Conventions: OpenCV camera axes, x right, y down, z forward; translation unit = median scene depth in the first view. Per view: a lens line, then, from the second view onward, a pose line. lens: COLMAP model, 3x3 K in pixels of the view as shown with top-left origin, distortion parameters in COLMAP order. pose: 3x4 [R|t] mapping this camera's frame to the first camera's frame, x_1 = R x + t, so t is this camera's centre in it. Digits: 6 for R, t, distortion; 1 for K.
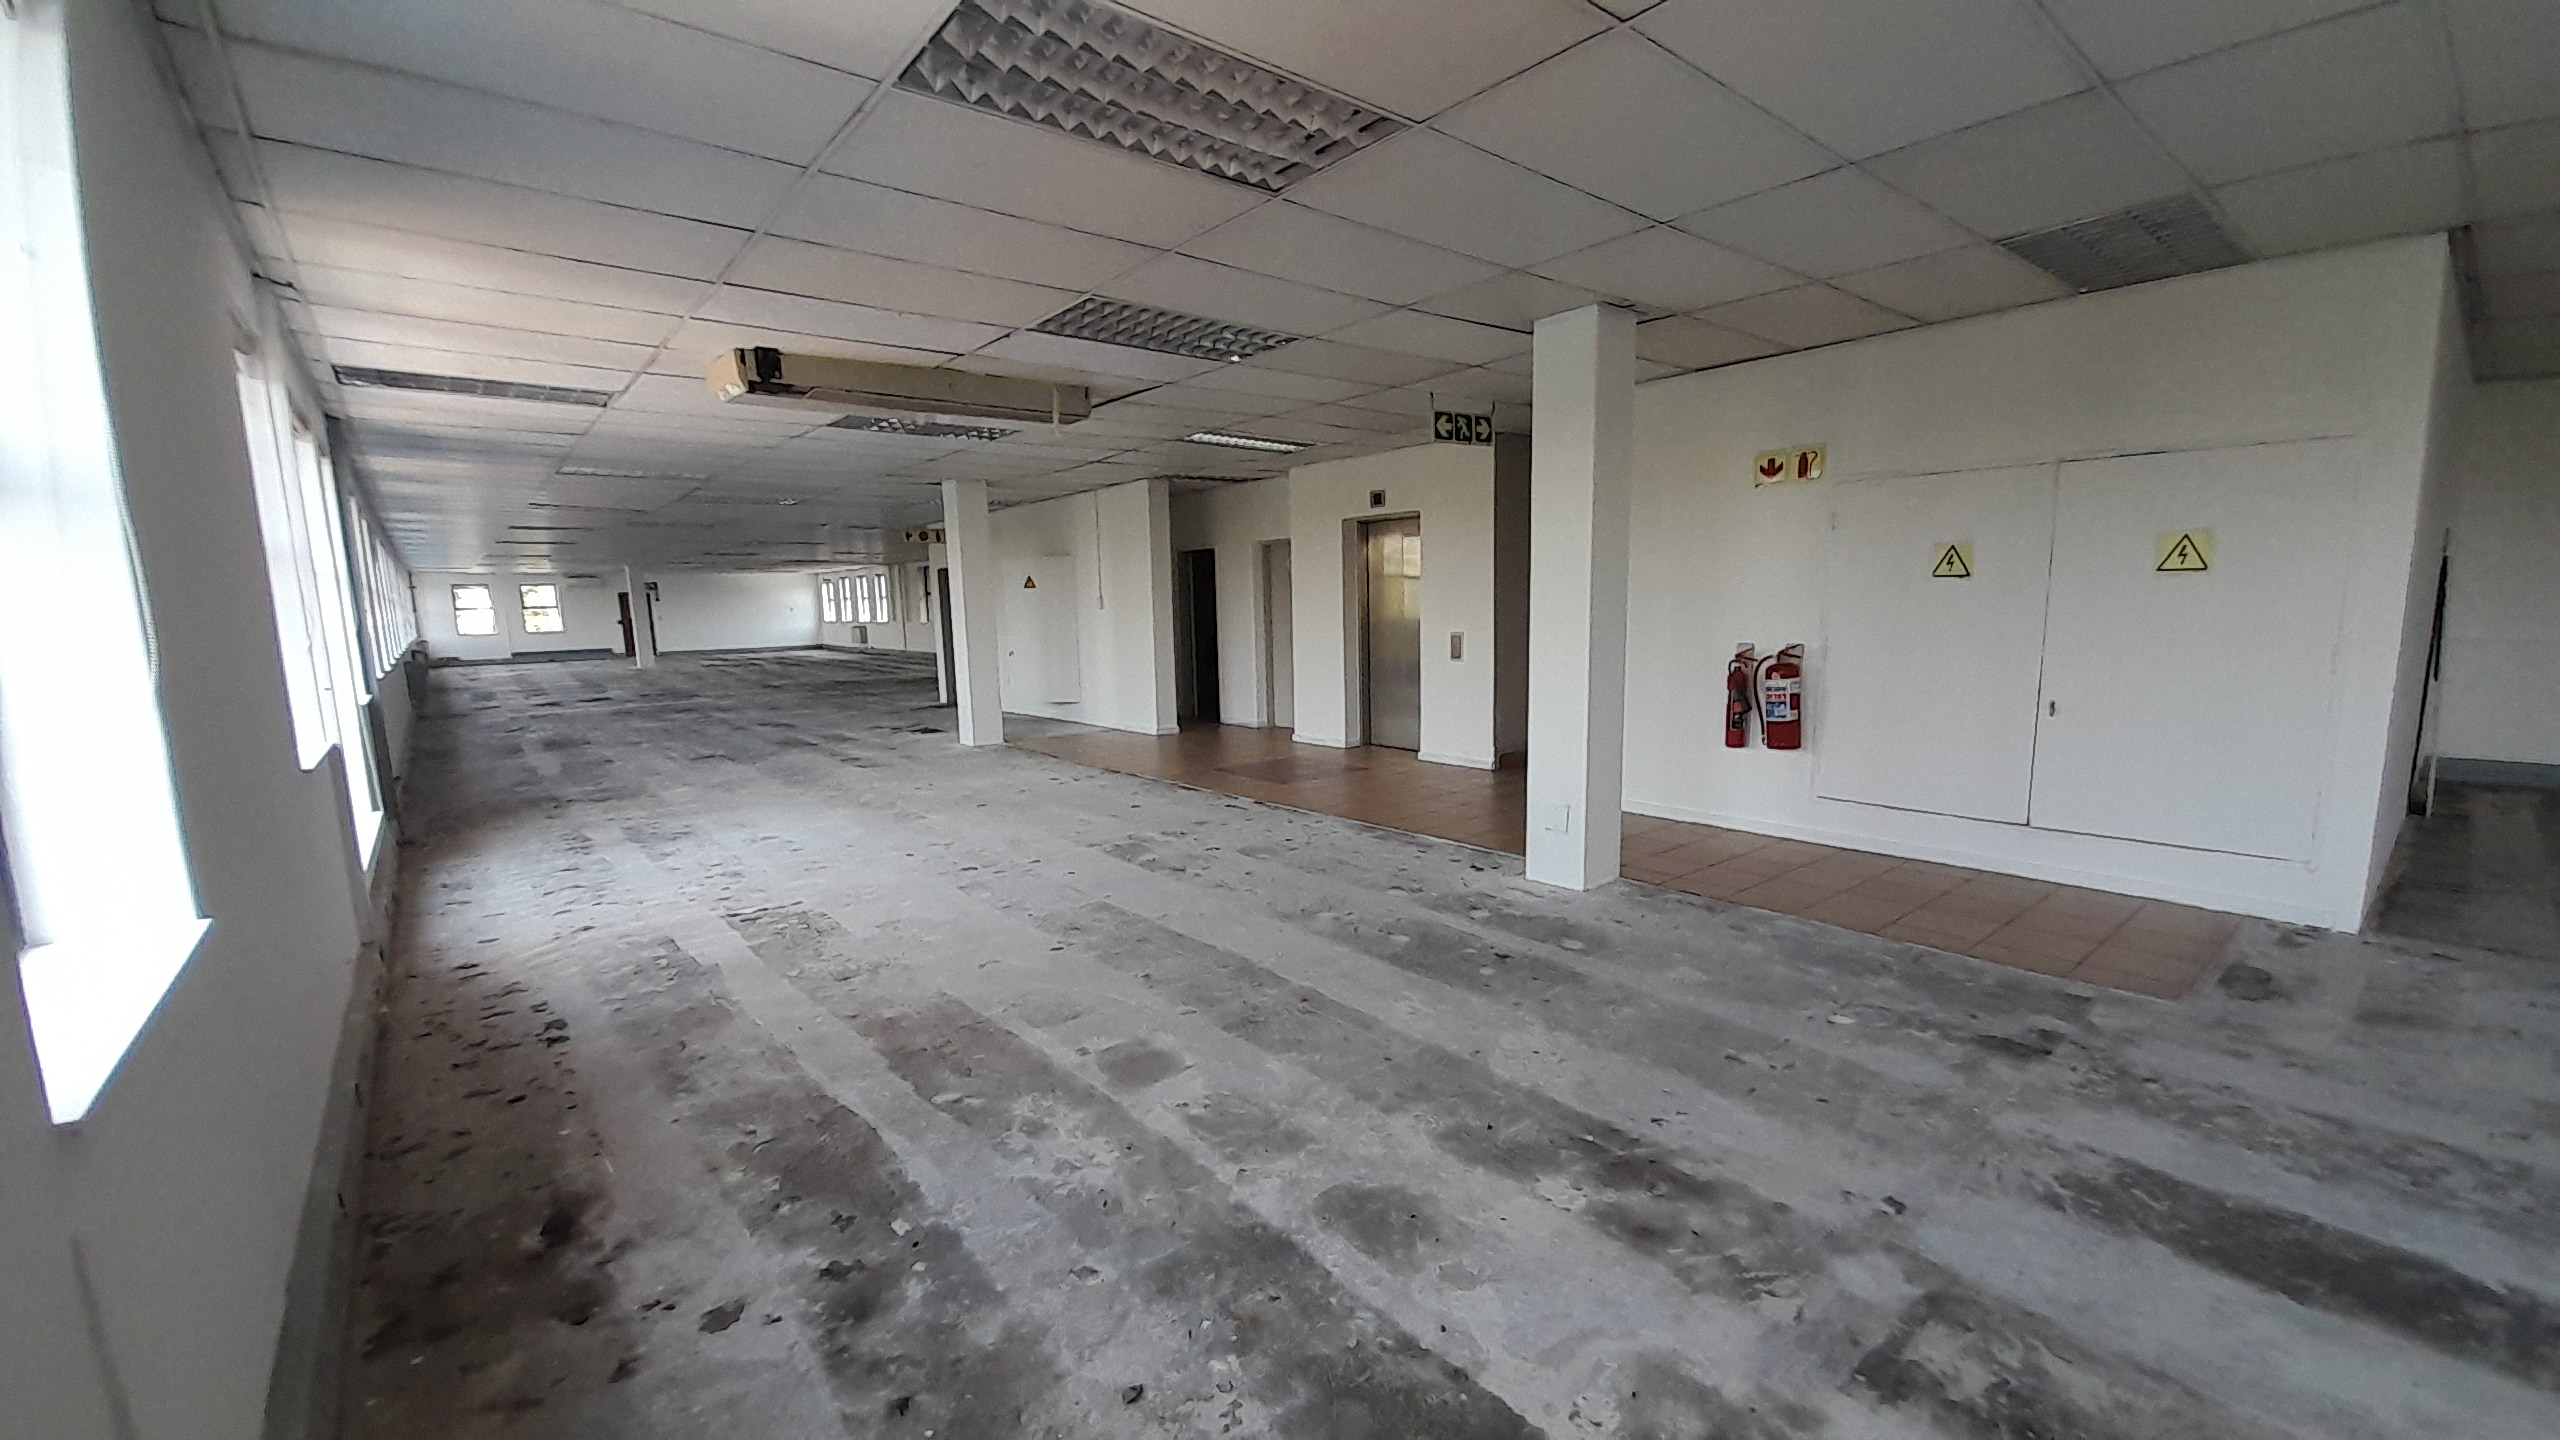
lens RADIAL K [[1012.7, 0, 1283.8], [0, 1012.7, 749.3], [0, 0, 1]] dist [0.018582, -0.014871]
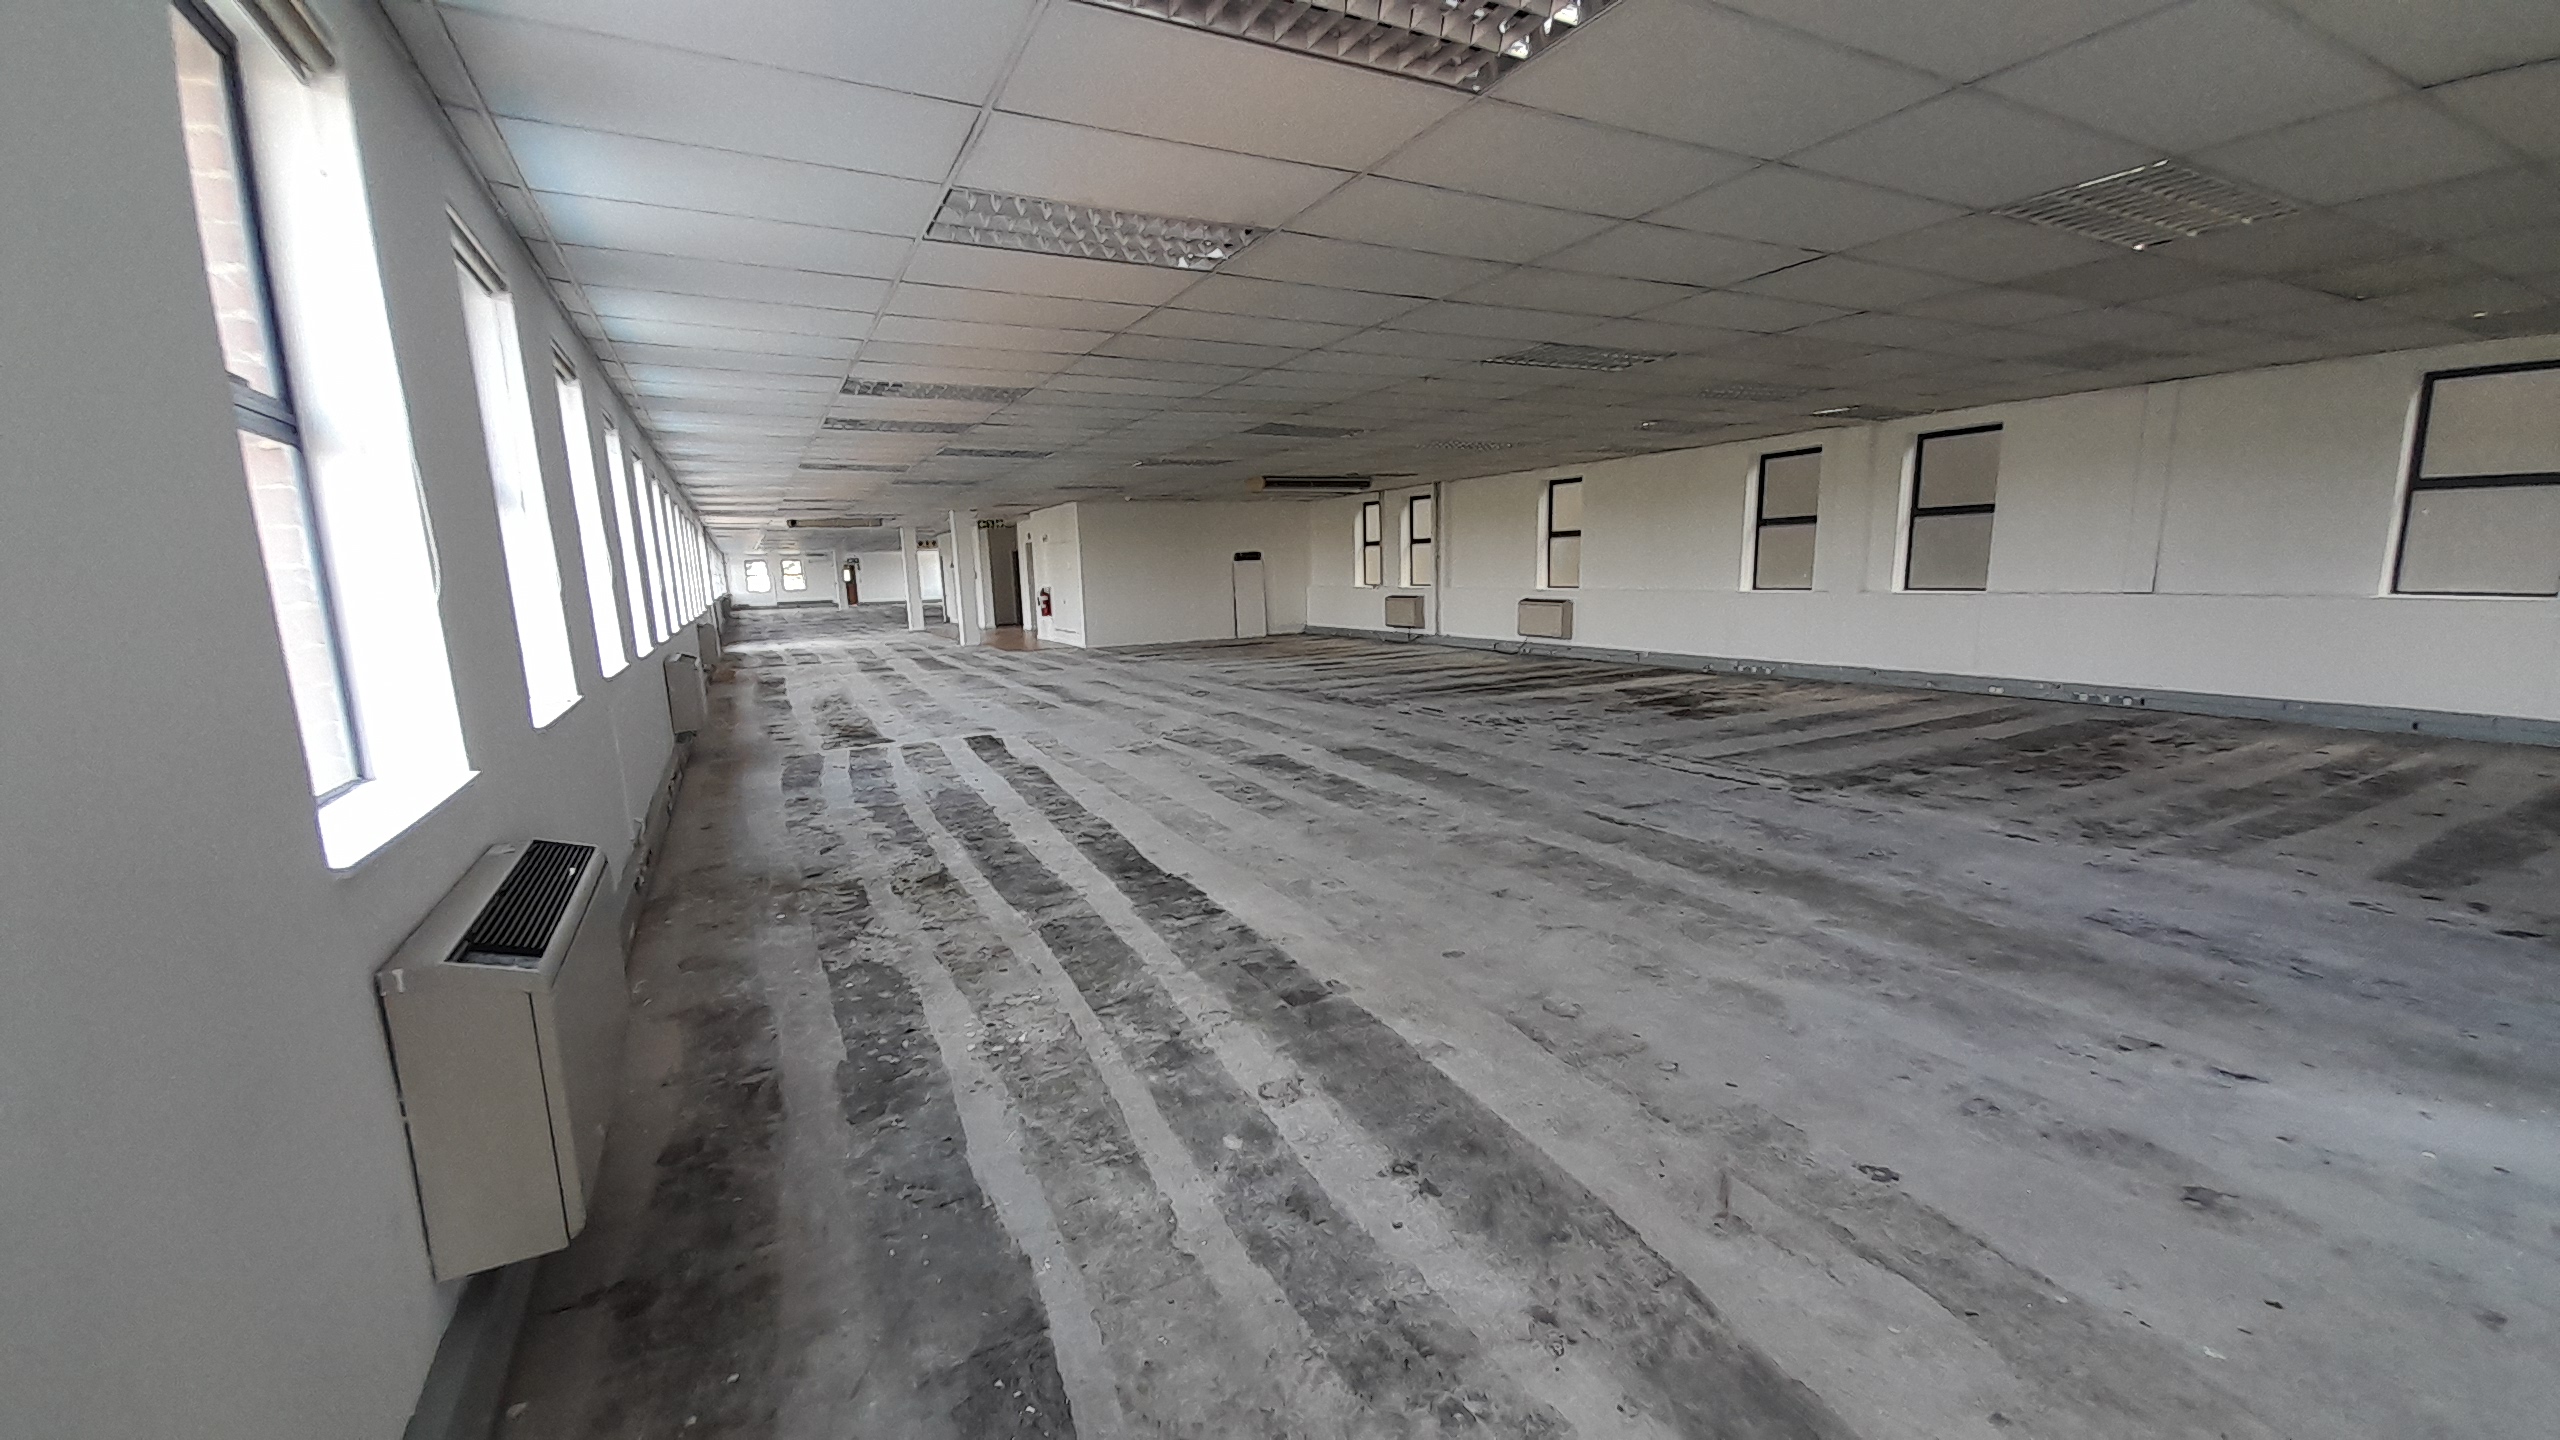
lens RADIAL K [[1012.7, 0, 1281.7], [0, 1012.7, 742.3], [0, 0, 1]] dist [0.018582, -0.014871]
pose [[0.978279, 0.027359, -0.205481, 2.224738], [-0.020368, 0.999142, 0.036060, 0.319207], [0.206291, -0.031091, 0.977997, -2.581436]]
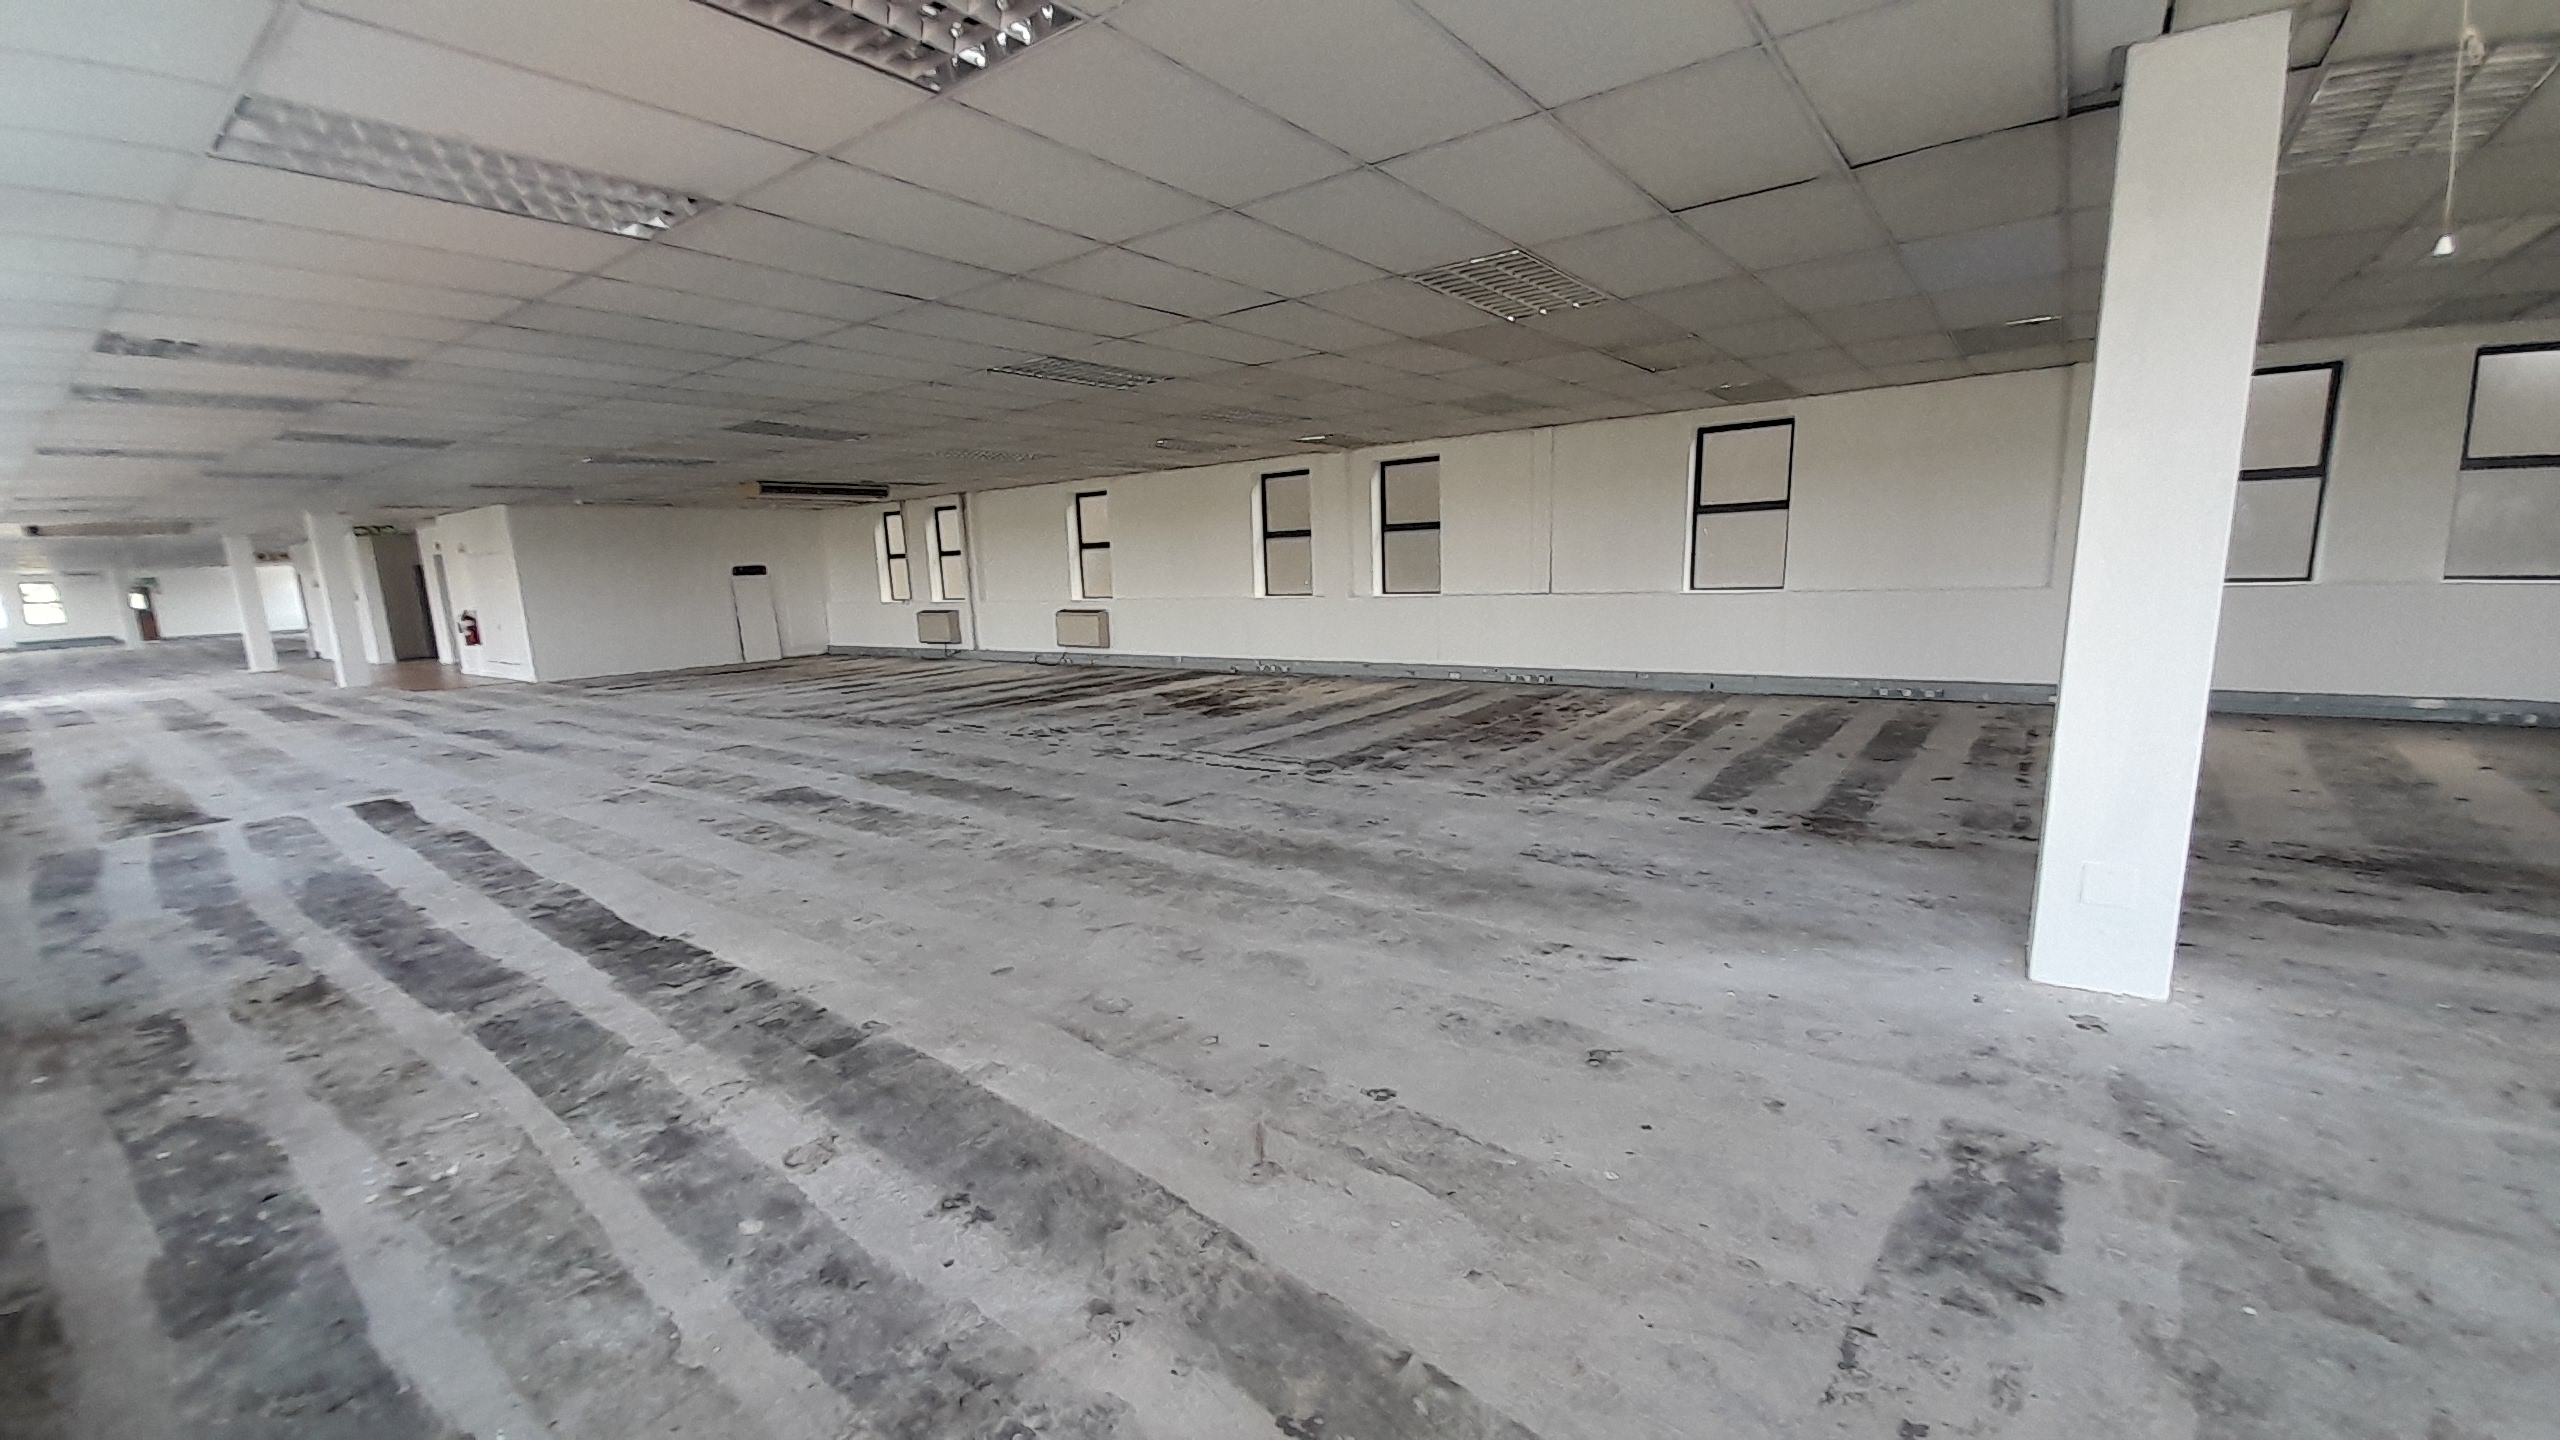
lens RADIAL K [[1012.7, 0, 1283.5], [0, 1012.7, 741.7], [0, 0, 1]] dist [0.018582, -0.014871]
pose [[0.972663, -0.056076, 0.225351, 2.239600], [0.050490, 0.998259, 0.030479, 0.321855], [-0.226668, -0.018268, 0.973801, -2.583638]]
